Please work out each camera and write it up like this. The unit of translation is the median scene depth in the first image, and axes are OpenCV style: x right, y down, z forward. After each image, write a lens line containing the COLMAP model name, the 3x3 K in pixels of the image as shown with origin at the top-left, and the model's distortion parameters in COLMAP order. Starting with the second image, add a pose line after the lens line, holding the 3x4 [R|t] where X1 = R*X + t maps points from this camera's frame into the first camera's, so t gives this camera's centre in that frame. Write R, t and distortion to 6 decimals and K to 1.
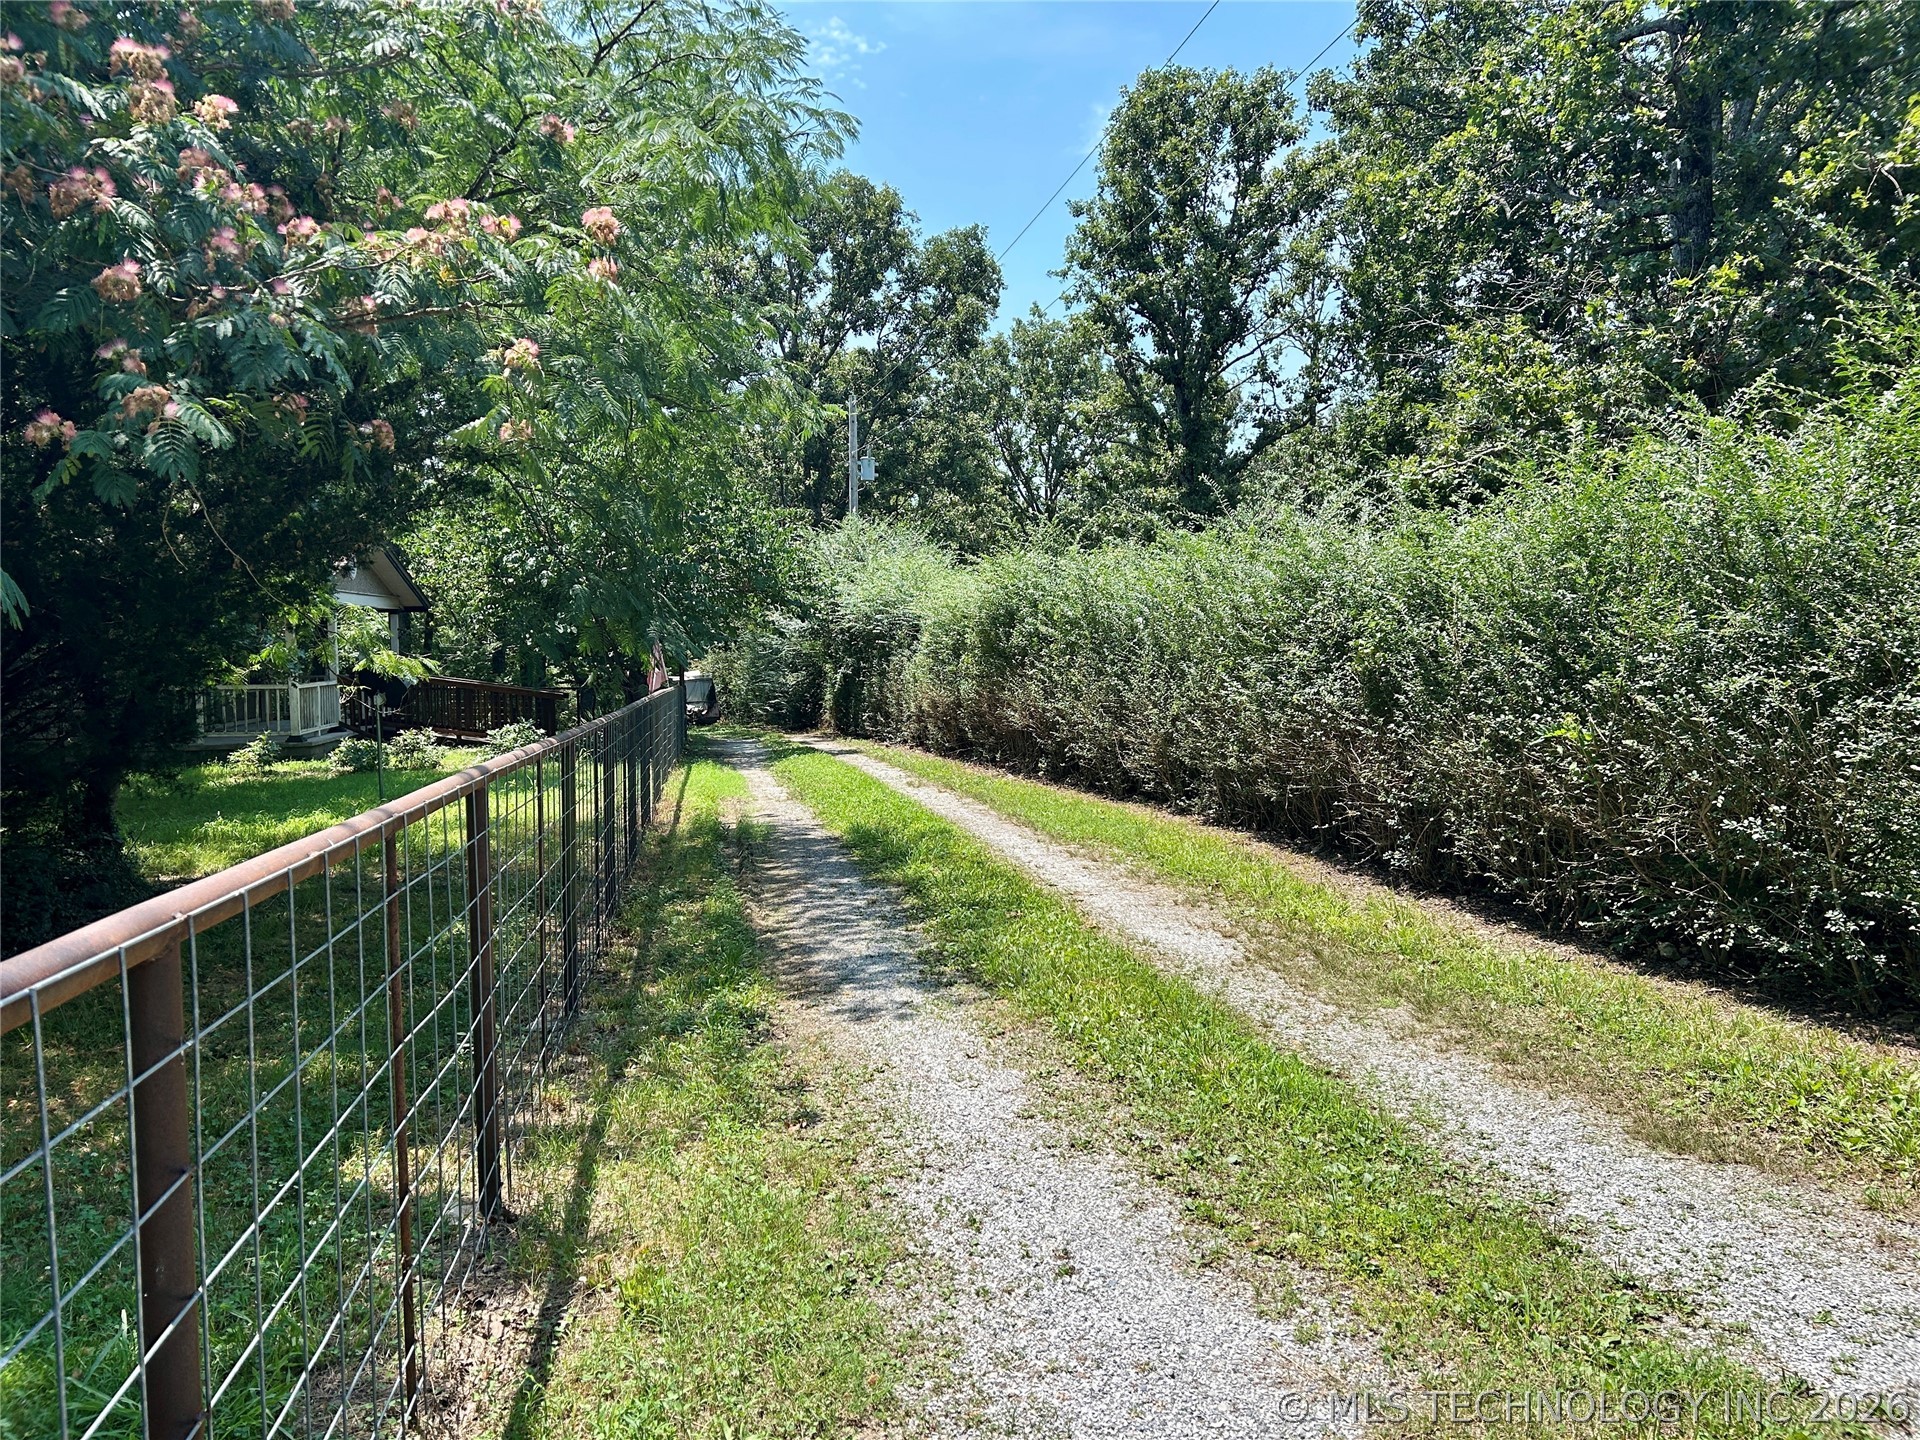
lens RADIAL K [[1442.8, 0, 960.0], [0, 1442.8, 720.0], [0, 0, 1]] dist [0.031242, 0.000216]
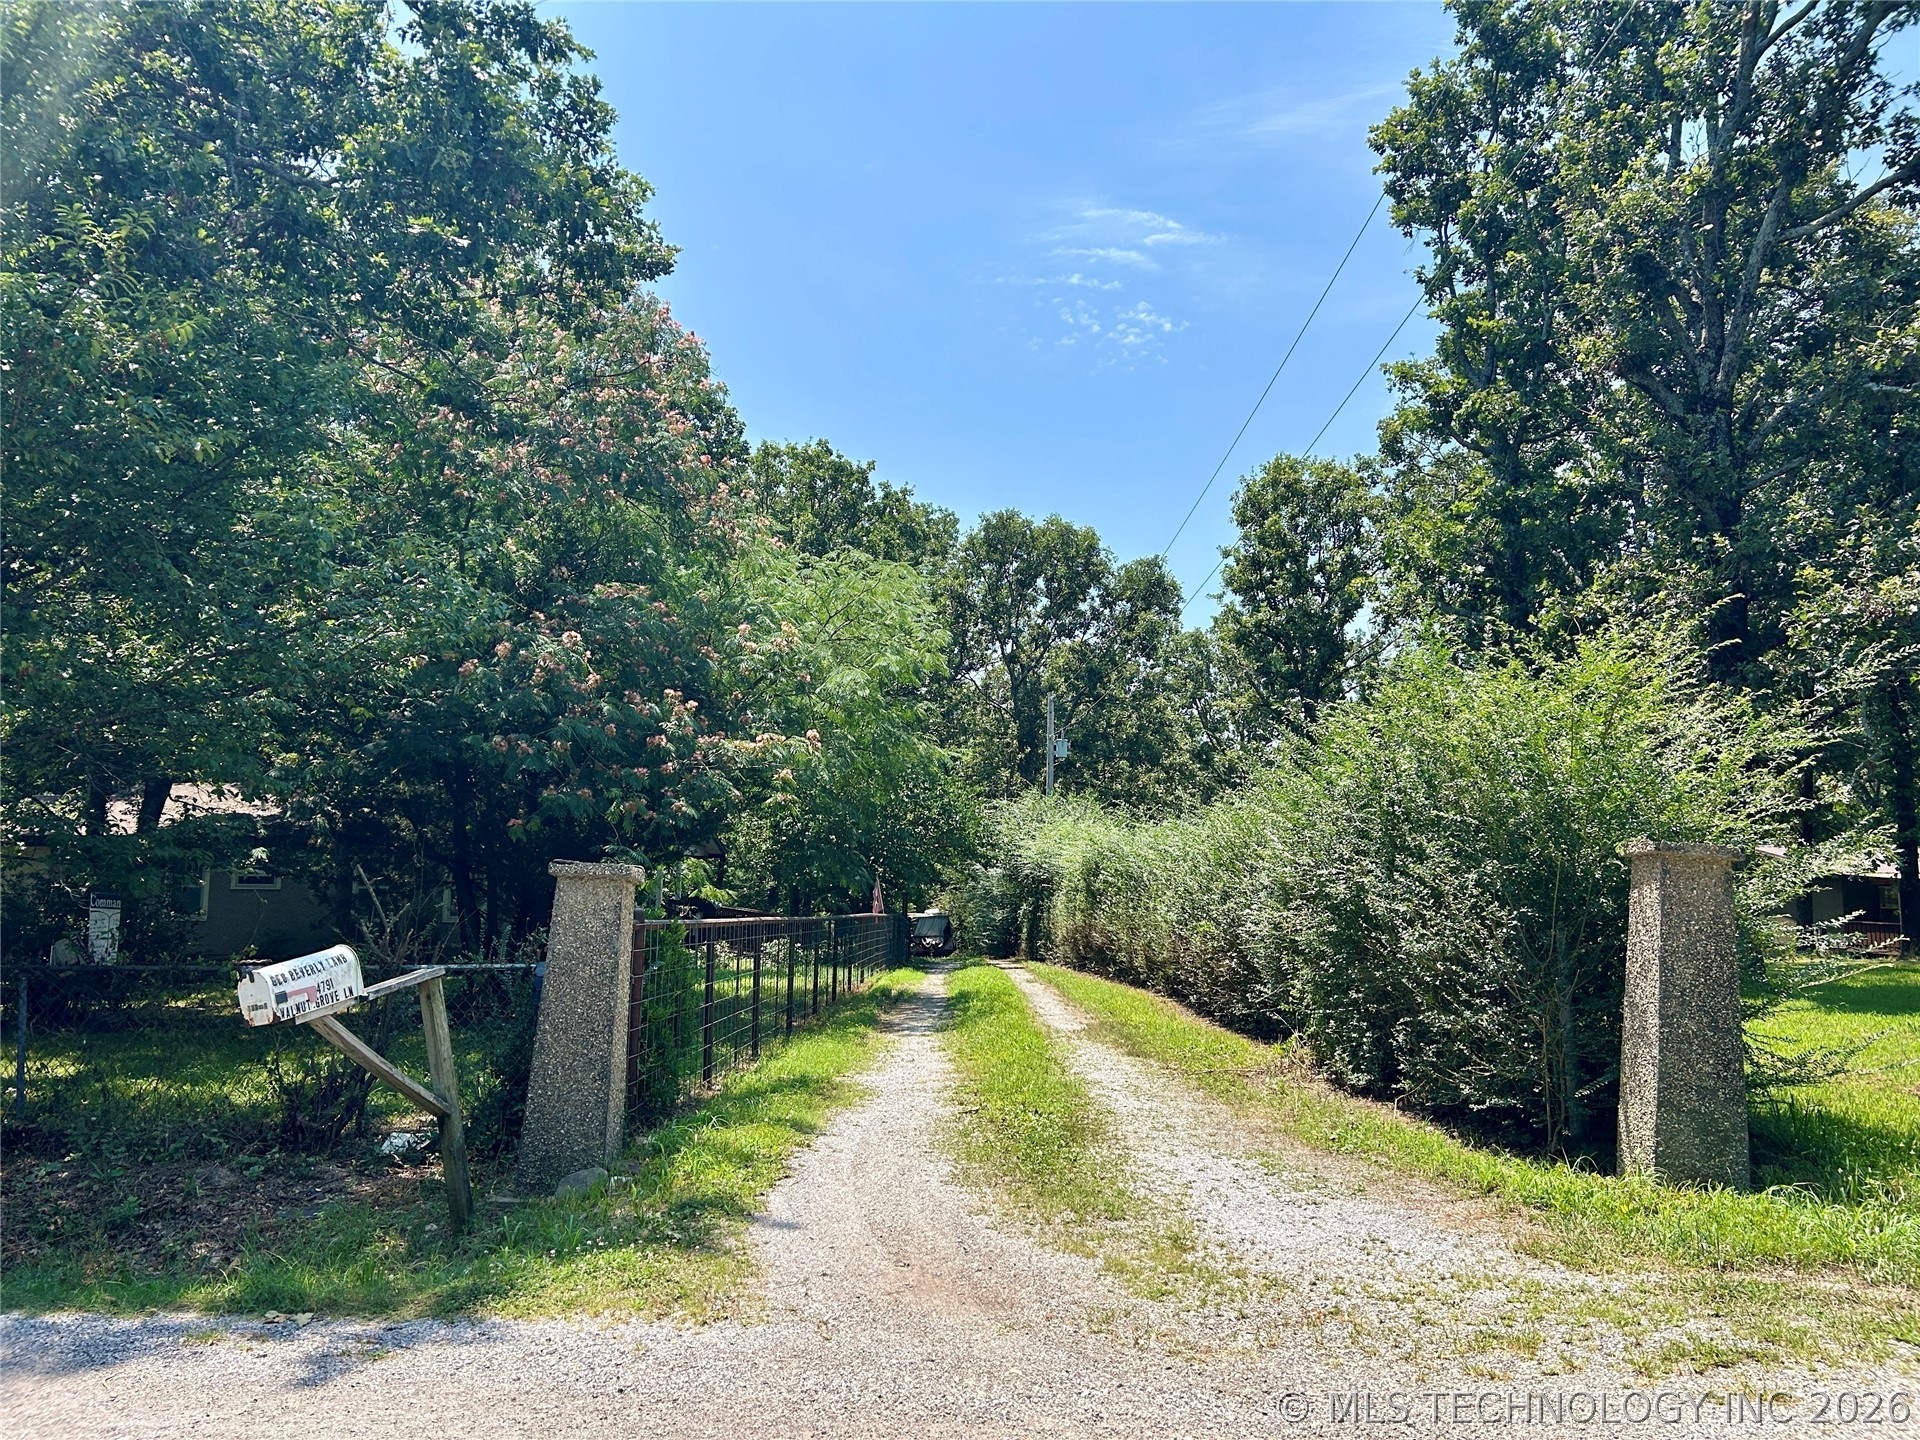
lens RADIAL K [[1431.9, 0, 960.0], [0, 1431.9, 720.0], [0, 0, 1]] dist [0.390984, 0.000068]
pose [[0.983068, -0.001074, -0.183240, 0.095151], [-0.029963, 0.985582, -0.166527, 0.016826], [0.180777, 0.169197, 0.968861, -0.291044]]
